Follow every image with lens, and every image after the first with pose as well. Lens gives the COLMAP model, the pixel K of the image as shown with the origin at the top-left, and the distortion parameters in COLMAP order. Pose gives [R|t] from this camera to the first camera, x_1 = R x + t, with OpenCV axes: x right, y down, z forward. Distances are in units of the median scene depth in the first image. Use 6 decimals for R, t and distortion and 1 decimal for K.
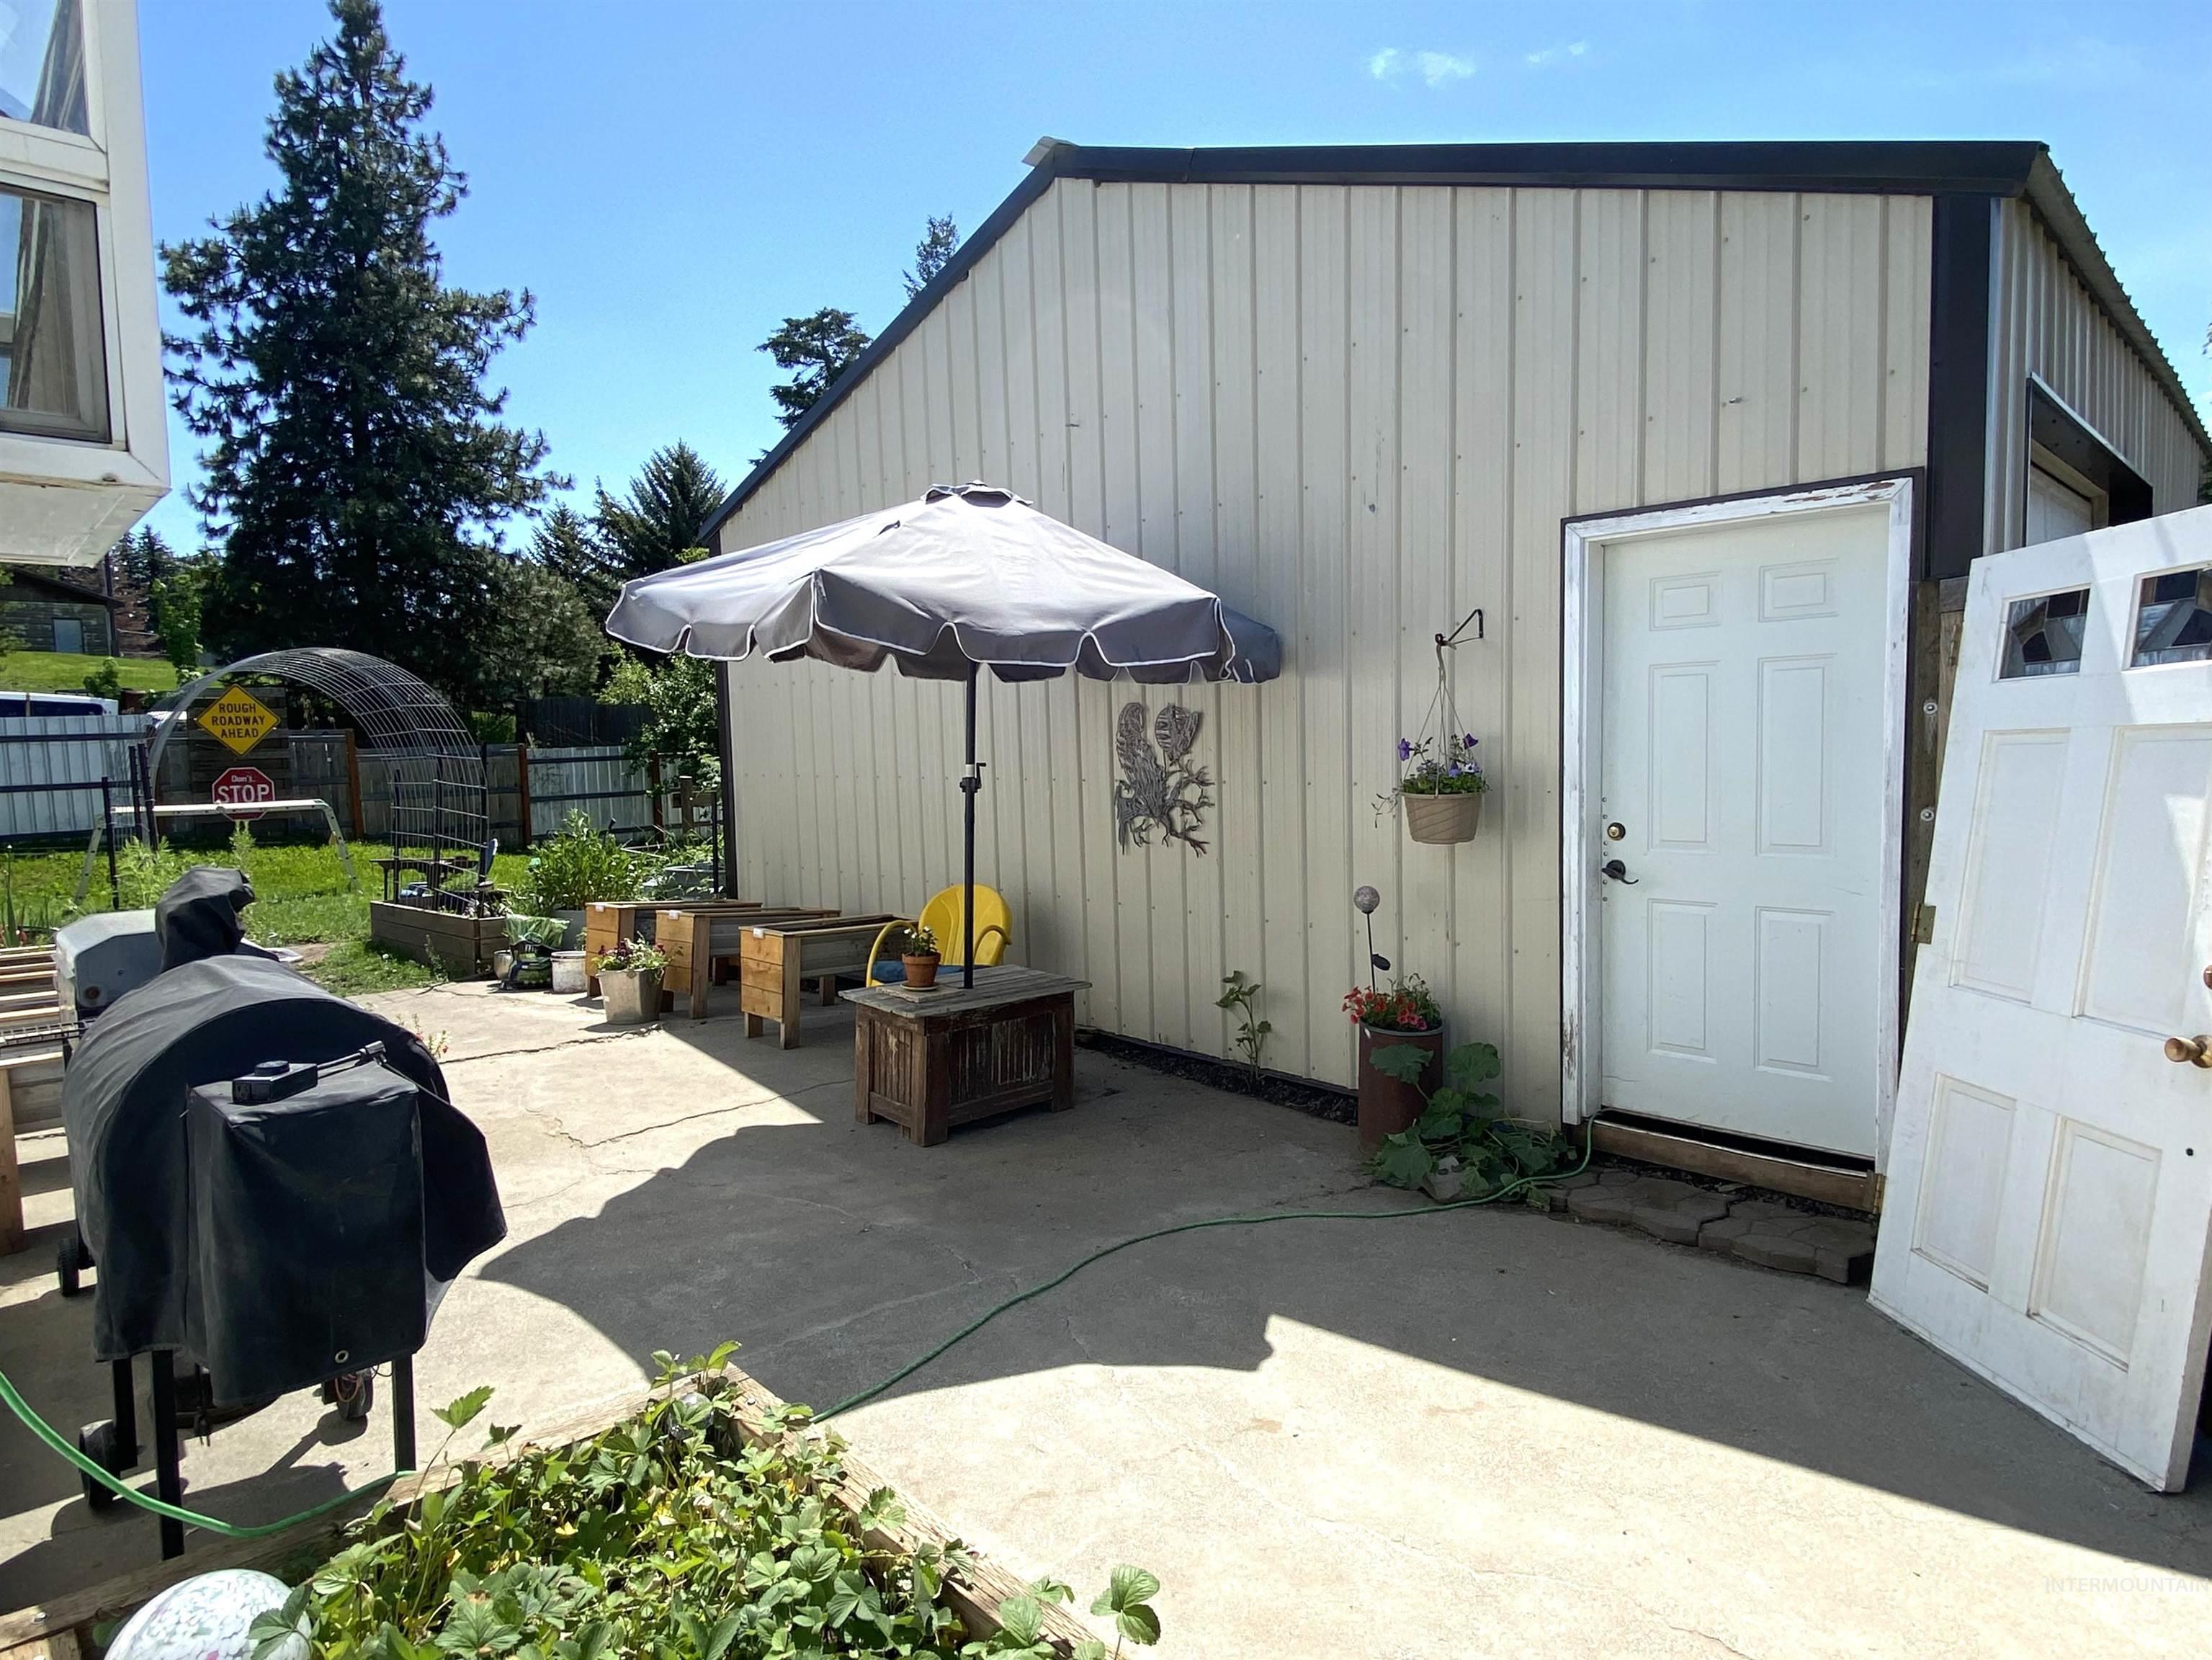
lens RADIAL K [[1204.2, 0, 1099.1], [0, 1204.2, 846.8], [0, 0, 1]] dist [0.018822, -0.028916]
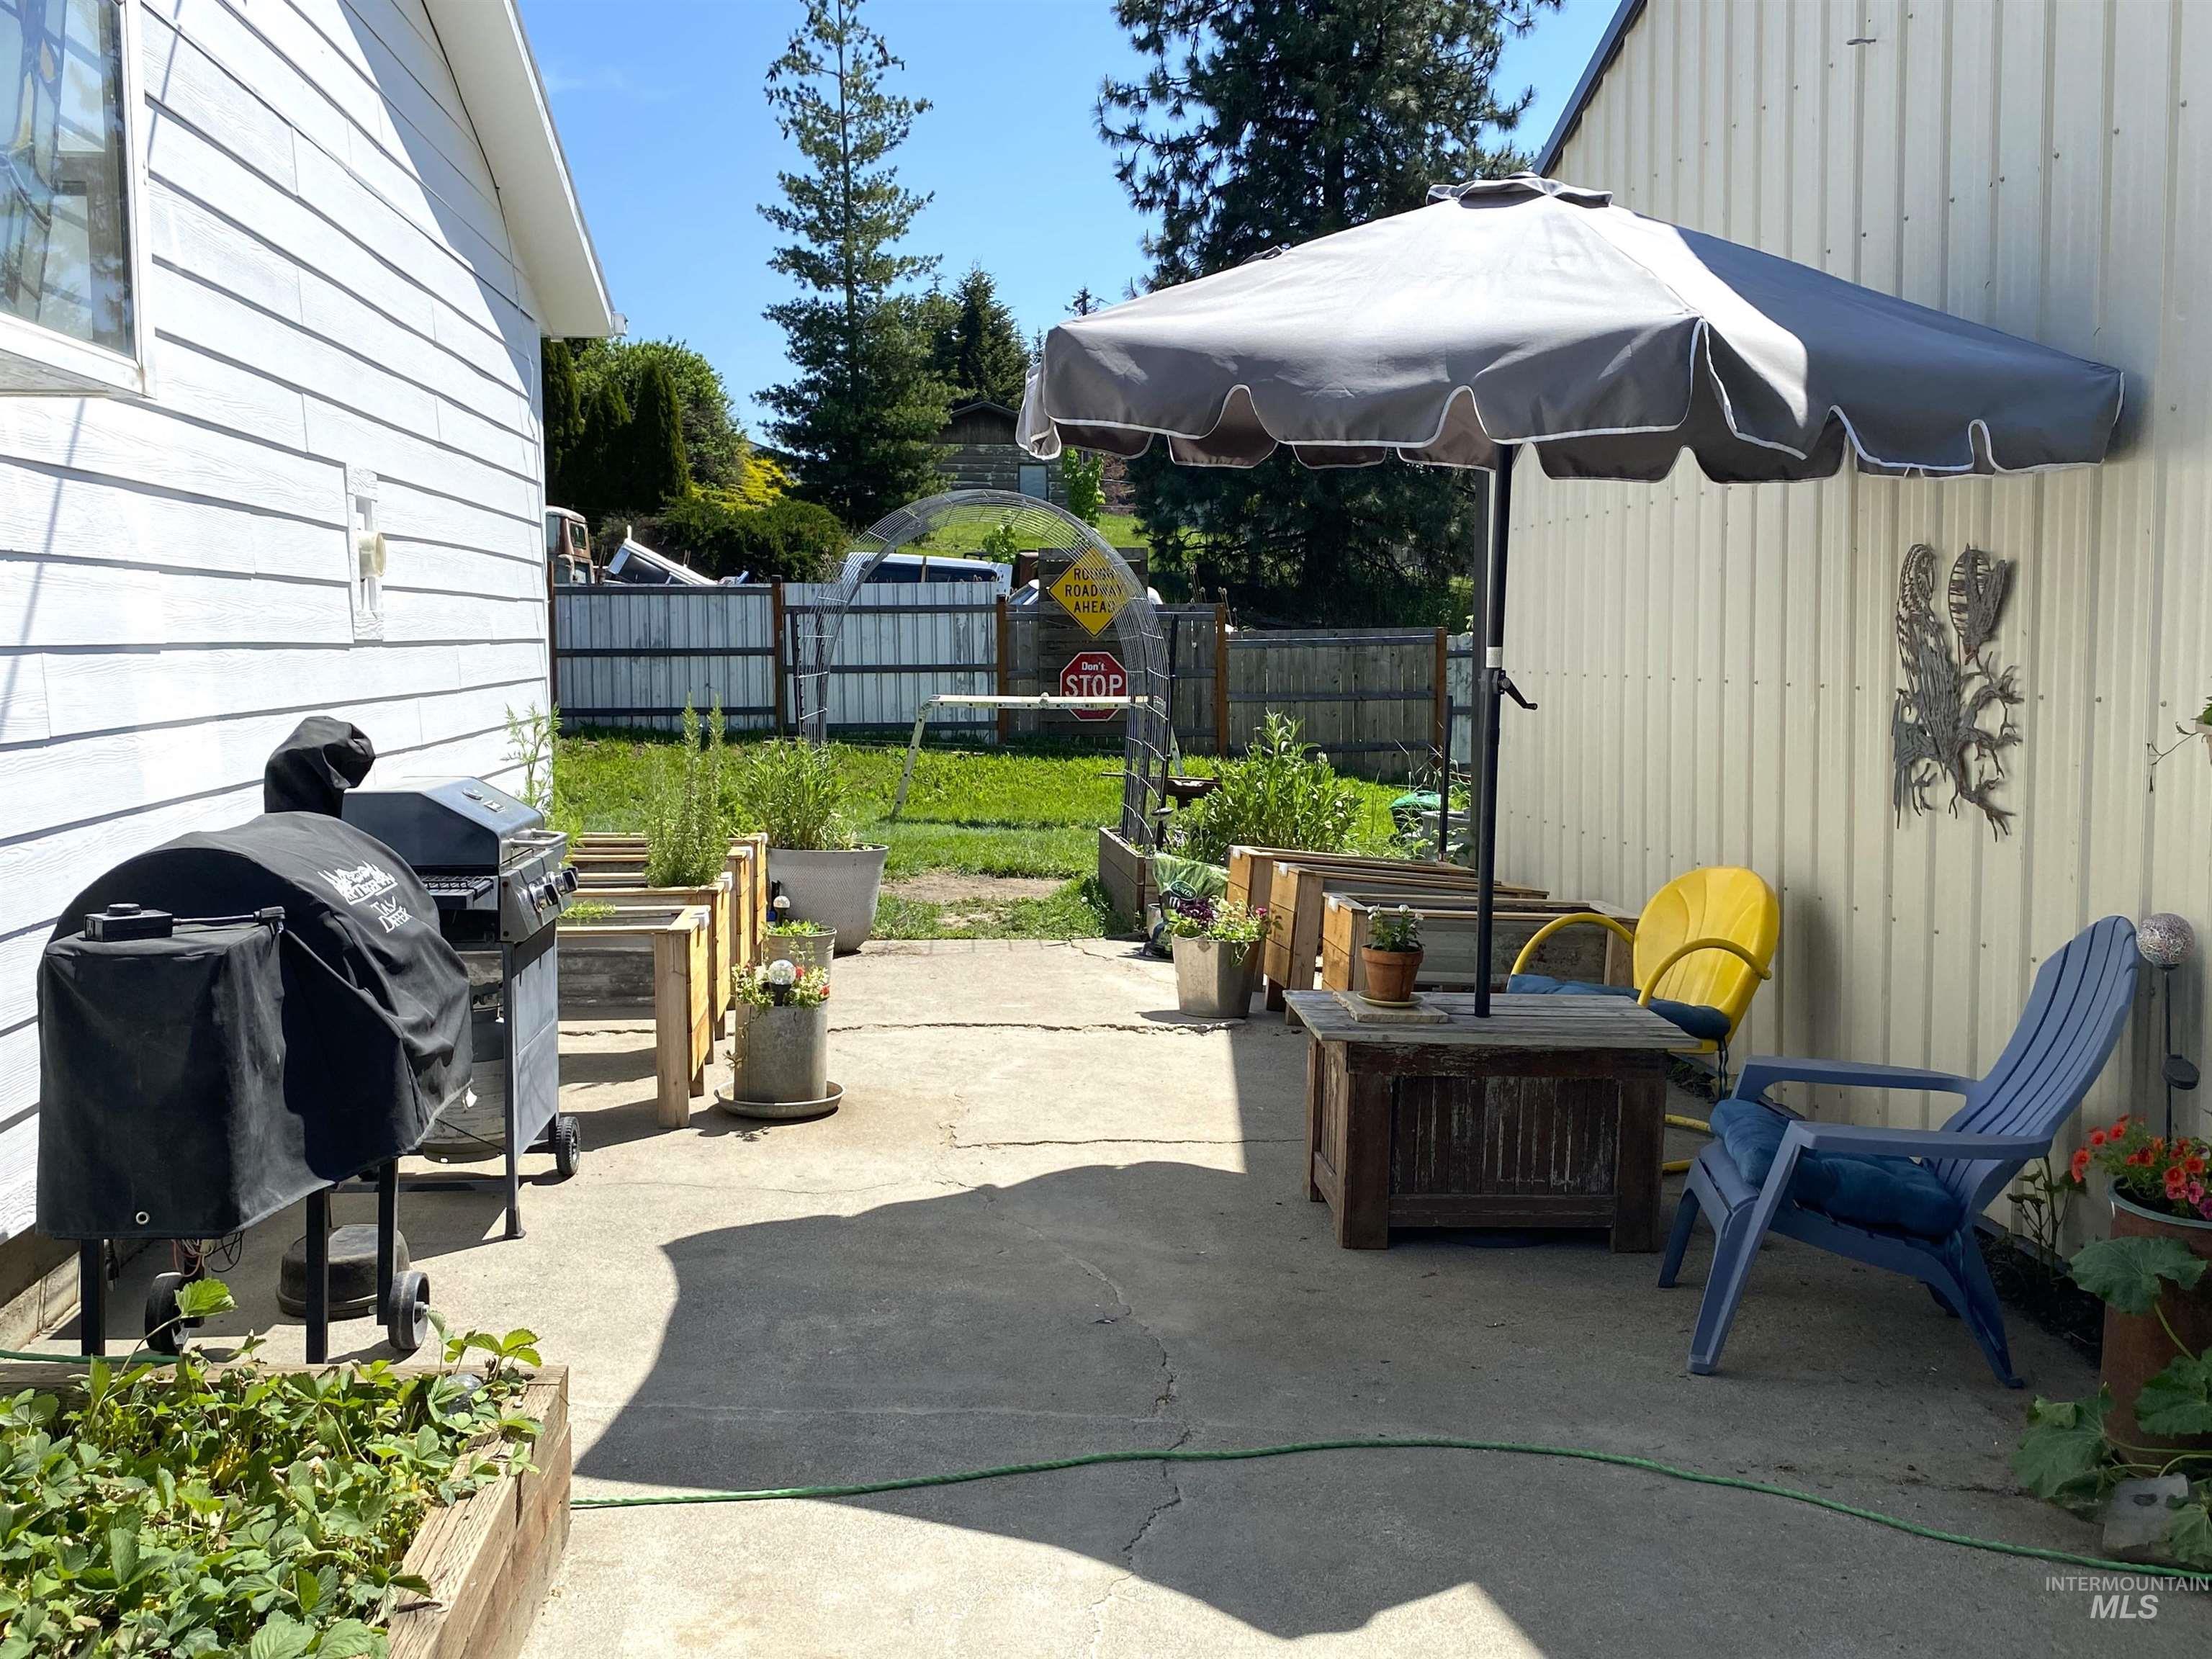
lens RADIAL K [[2016.5, 0, 1126.3], [0, 2016.5, 845.2], [0, 0, 1]] dist [0.005927, 0.000000]
pose [[0.772908, 0.082967, -0.629070, 0.137786], [-0.072117, 0.996477, 0.042817, 0.000164], [0.630406, 0.012272, 0.776169, 0.032941]]
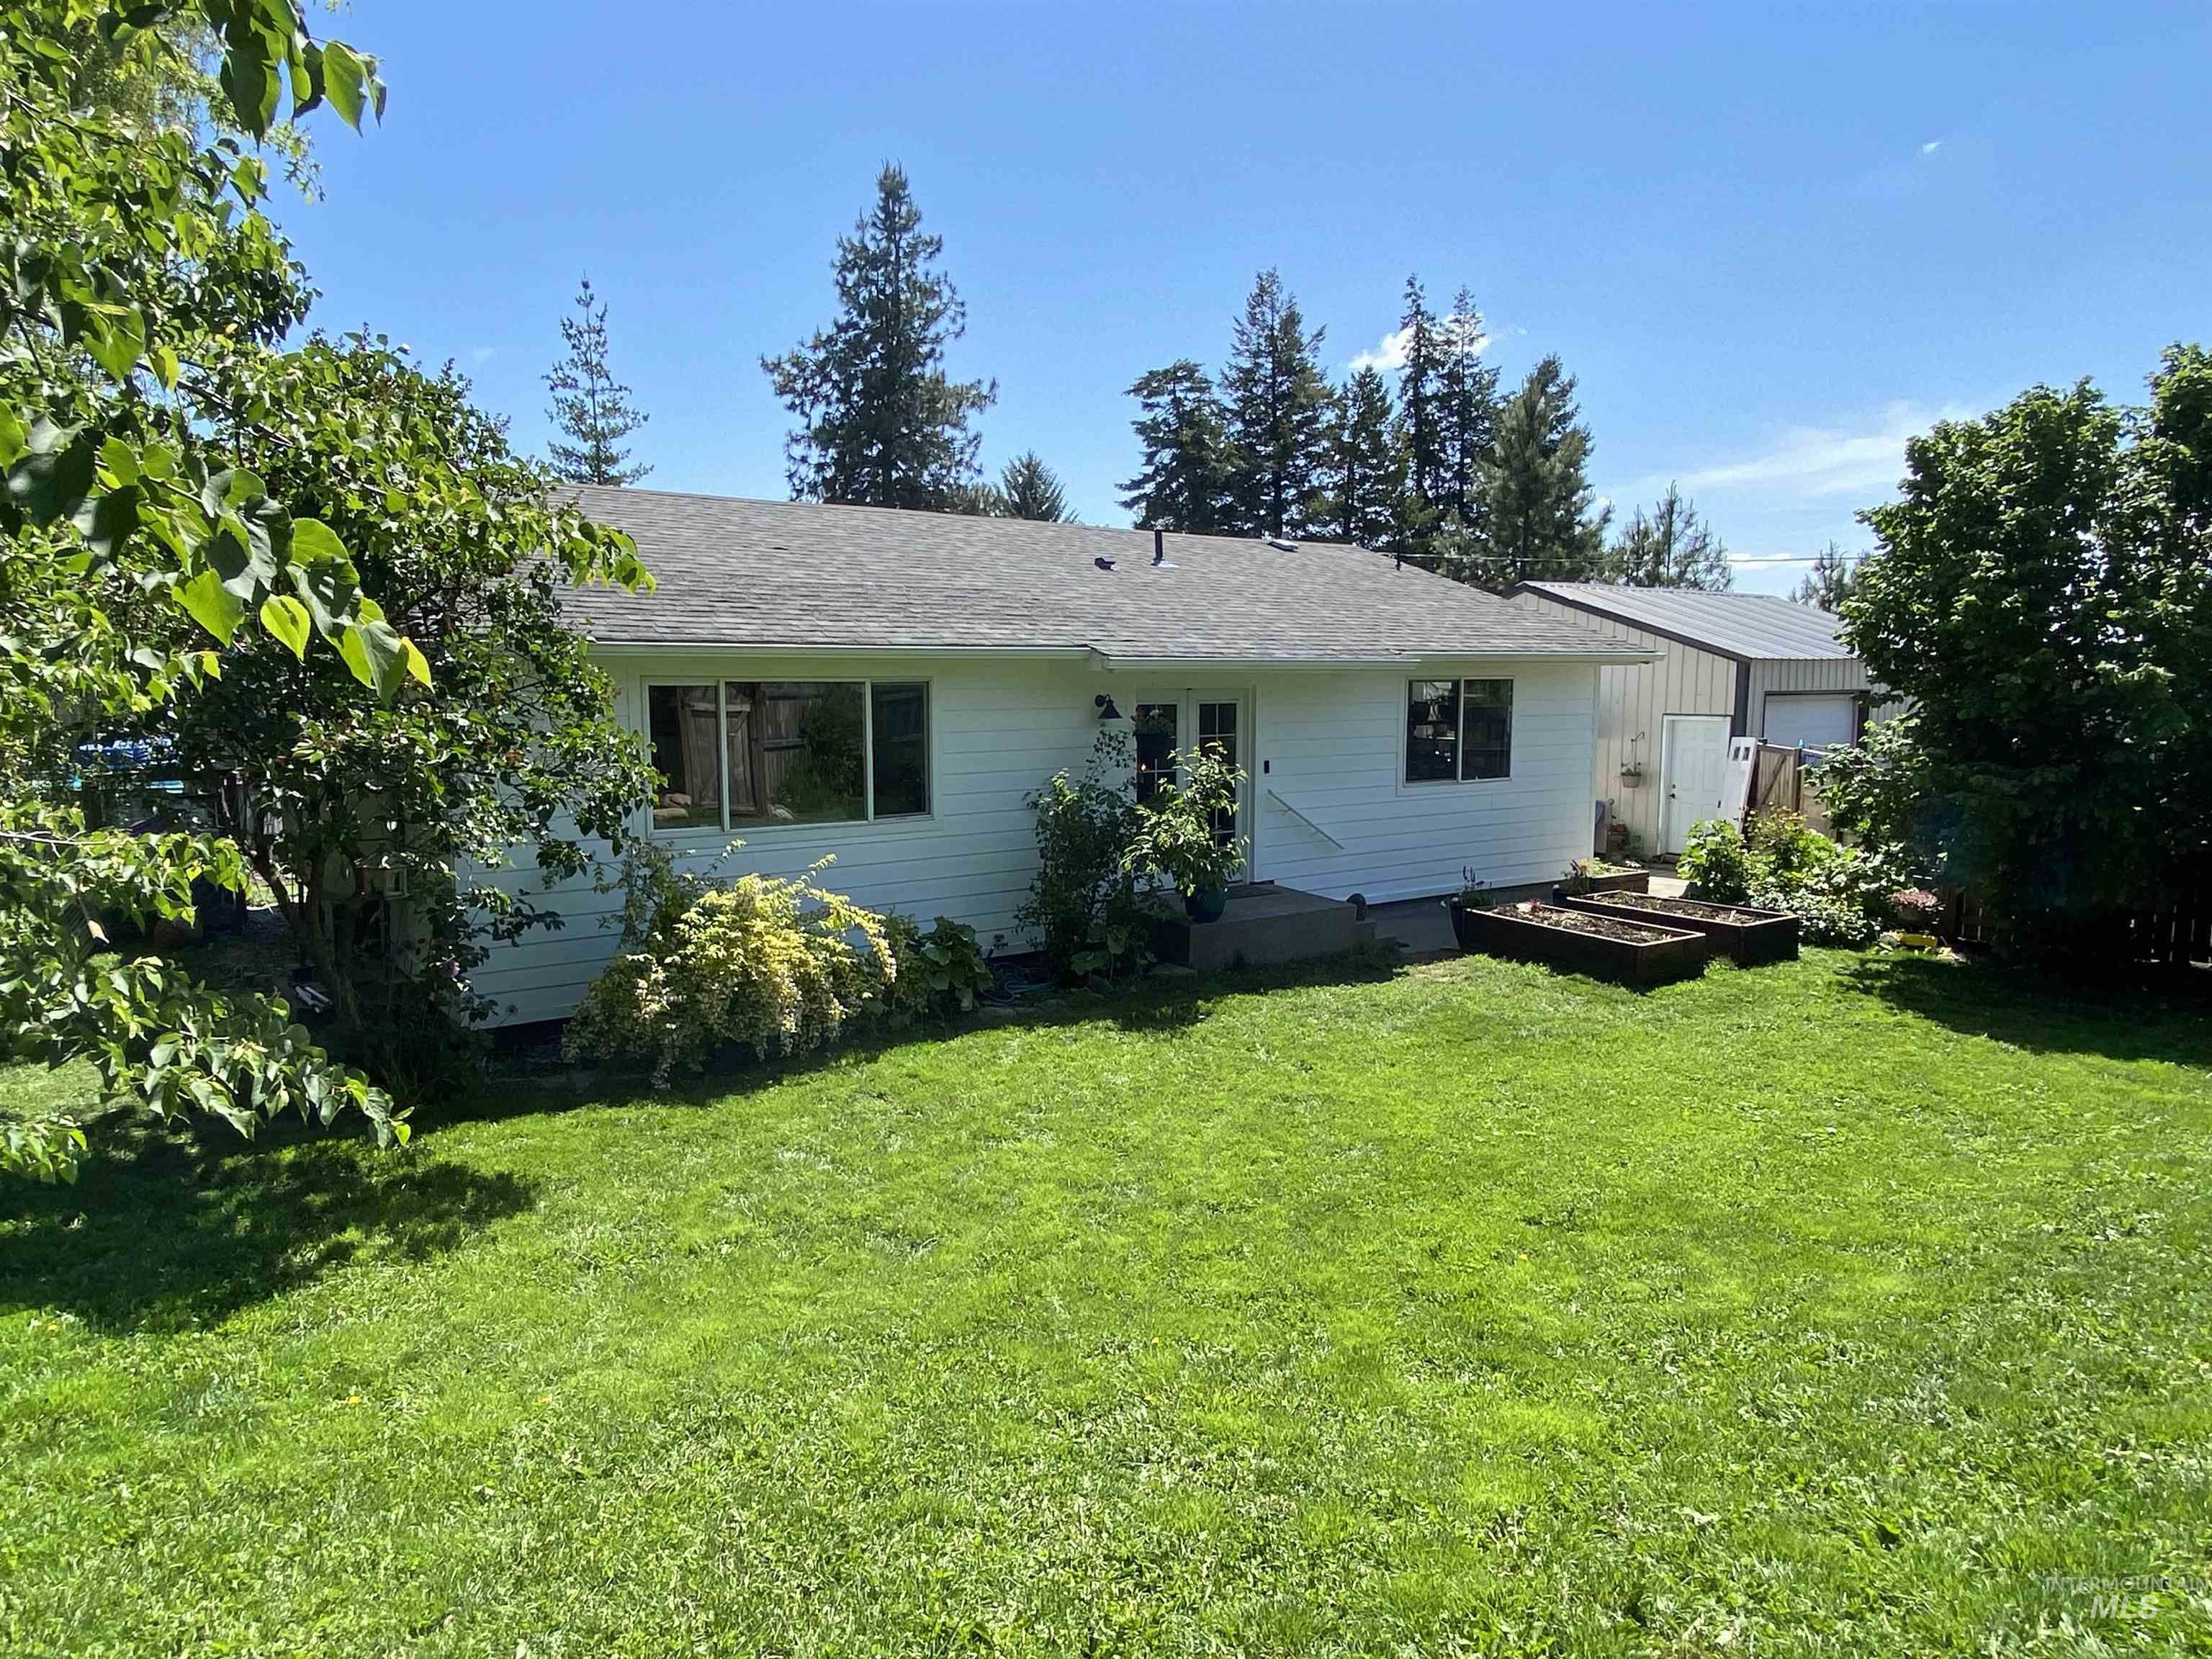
lens RADIAL K [[1497.2, 0, 1030.0], [0, 1497.2, 813.4], [0, 0, 1]] dist [0.057918, -0.087366]
pose [[0.986661, 0.044407, -0.156615, -0.307616], [-0.044362, 0.999008, 0.003786, 0.051071], [0.156628, 0.003212, 0.987652, -1.456282]]
